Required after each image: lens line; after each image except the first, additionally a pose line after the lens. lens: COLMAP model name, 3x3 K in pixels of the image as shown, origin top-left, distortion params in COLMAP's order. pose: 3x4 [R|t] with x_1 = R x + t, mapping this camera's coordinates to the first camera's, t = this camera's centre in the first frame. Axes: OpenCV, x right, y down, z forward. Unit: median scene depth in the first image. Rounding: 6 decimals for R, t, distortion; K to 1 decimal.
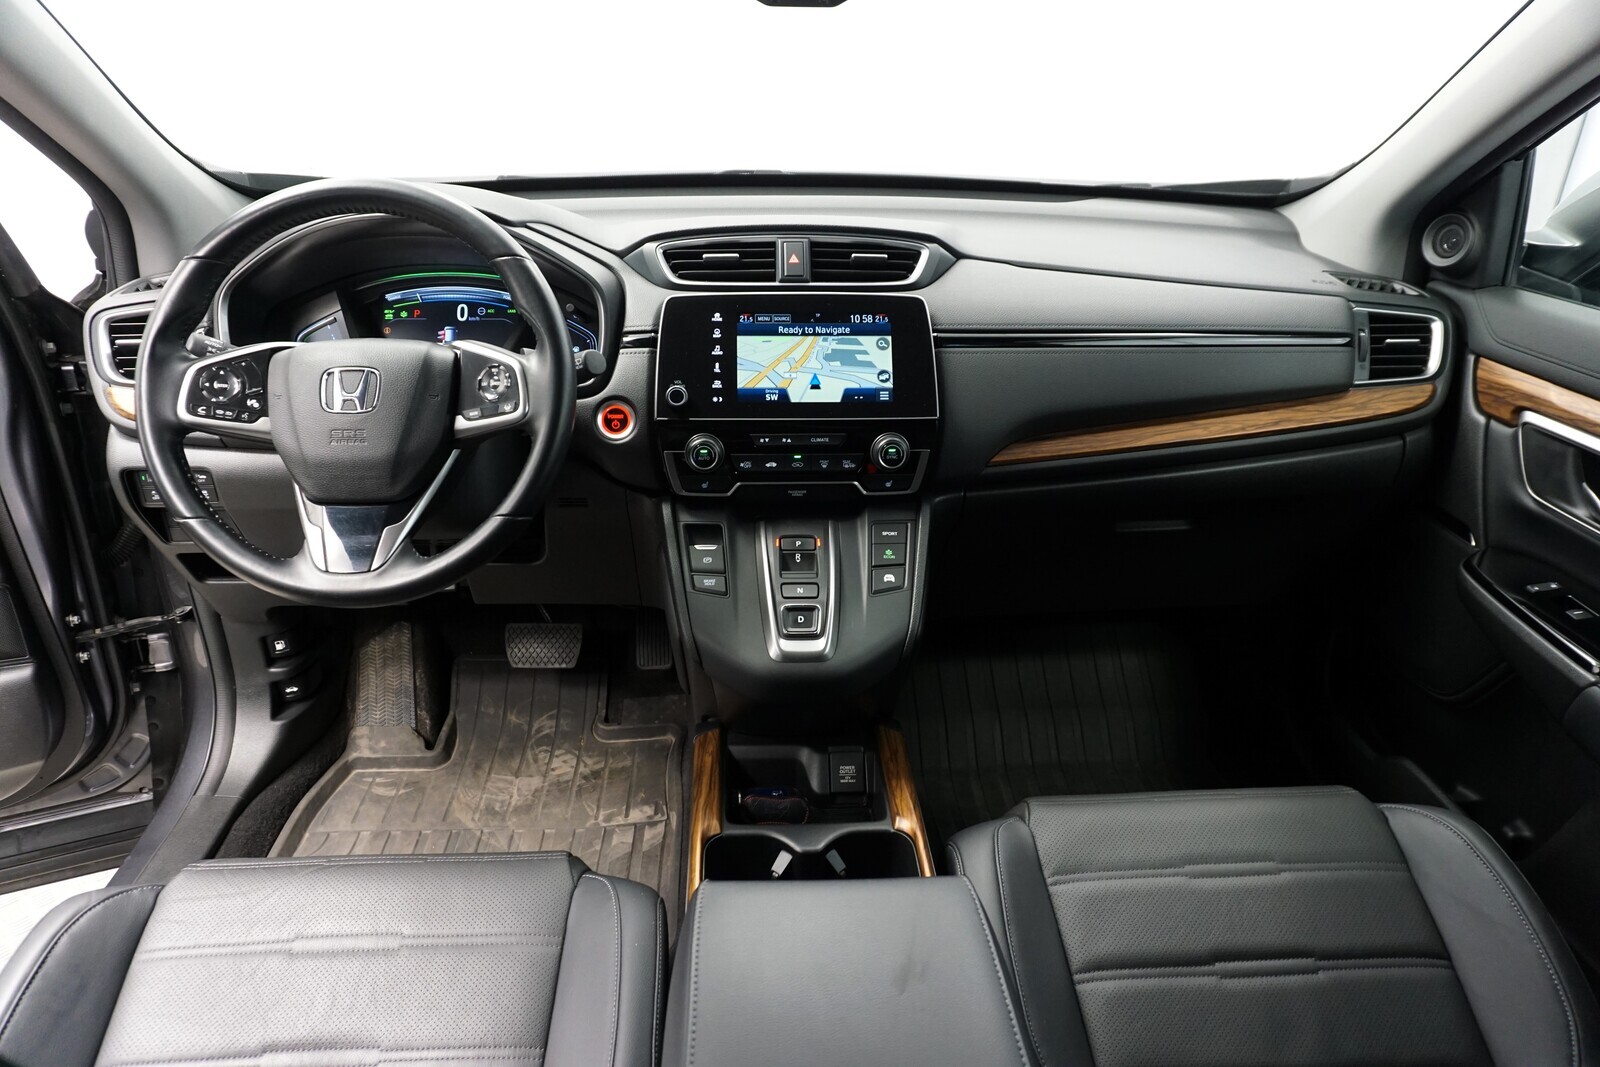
lens RADIAL K [[1100.8, 0, 800.9], [0, 1100.8, 537.5], [0, 0, 1]] dist [-0.000723, -0.001923]
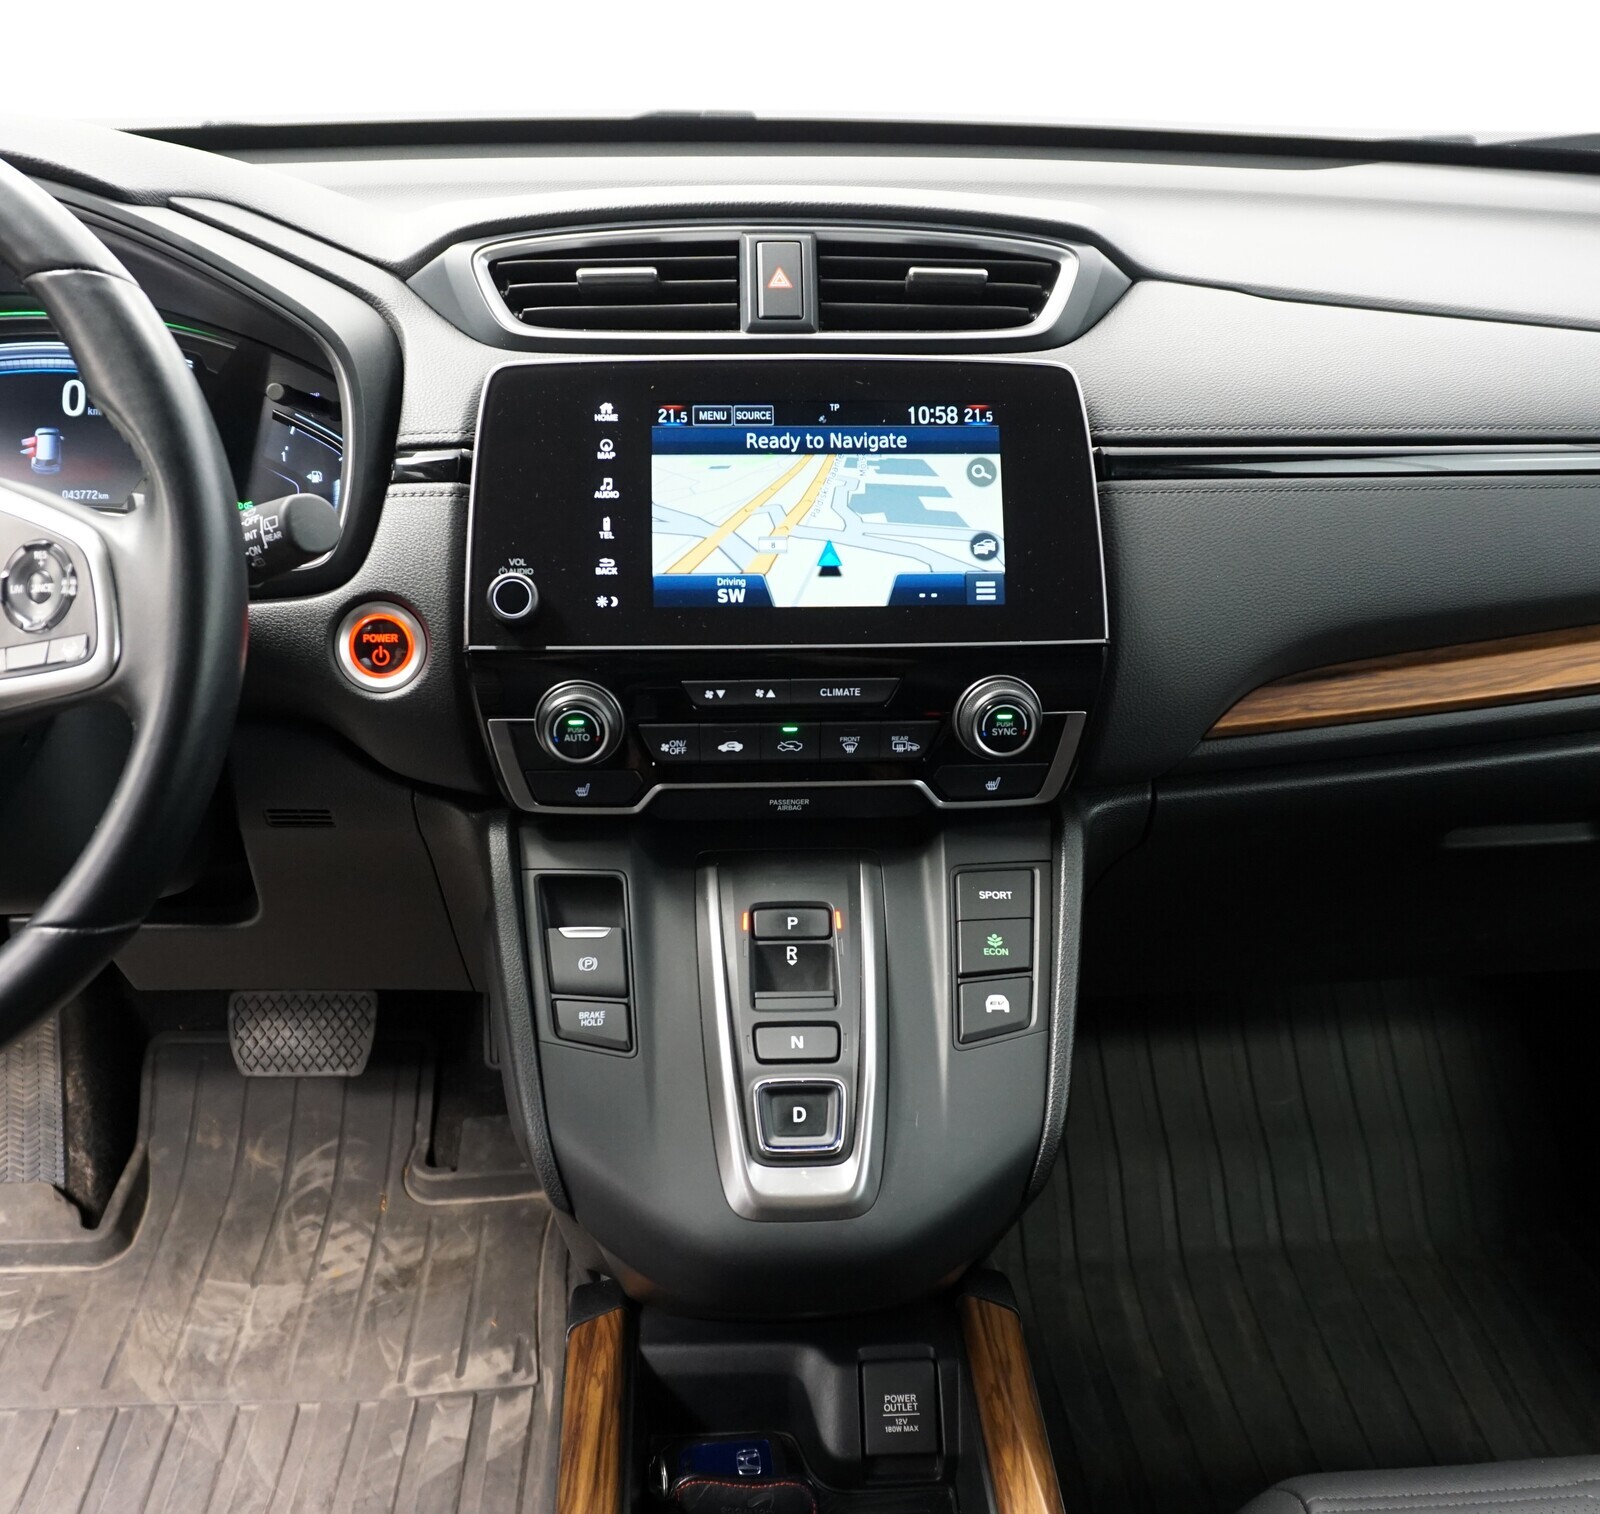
lens RADIAL K [[1564.2, 0, 799.3], [0, 1564.2, 752.5], [0, 0, 1]] dist [-0.002208, 0.000000]
pose [[0.999969, -0.003423, 0.007156, -0.003730], [0.003159, 0.999324, 0.036616, -0.083857], [-0.007276, -0.036592, 0.999304, 0.355877]]
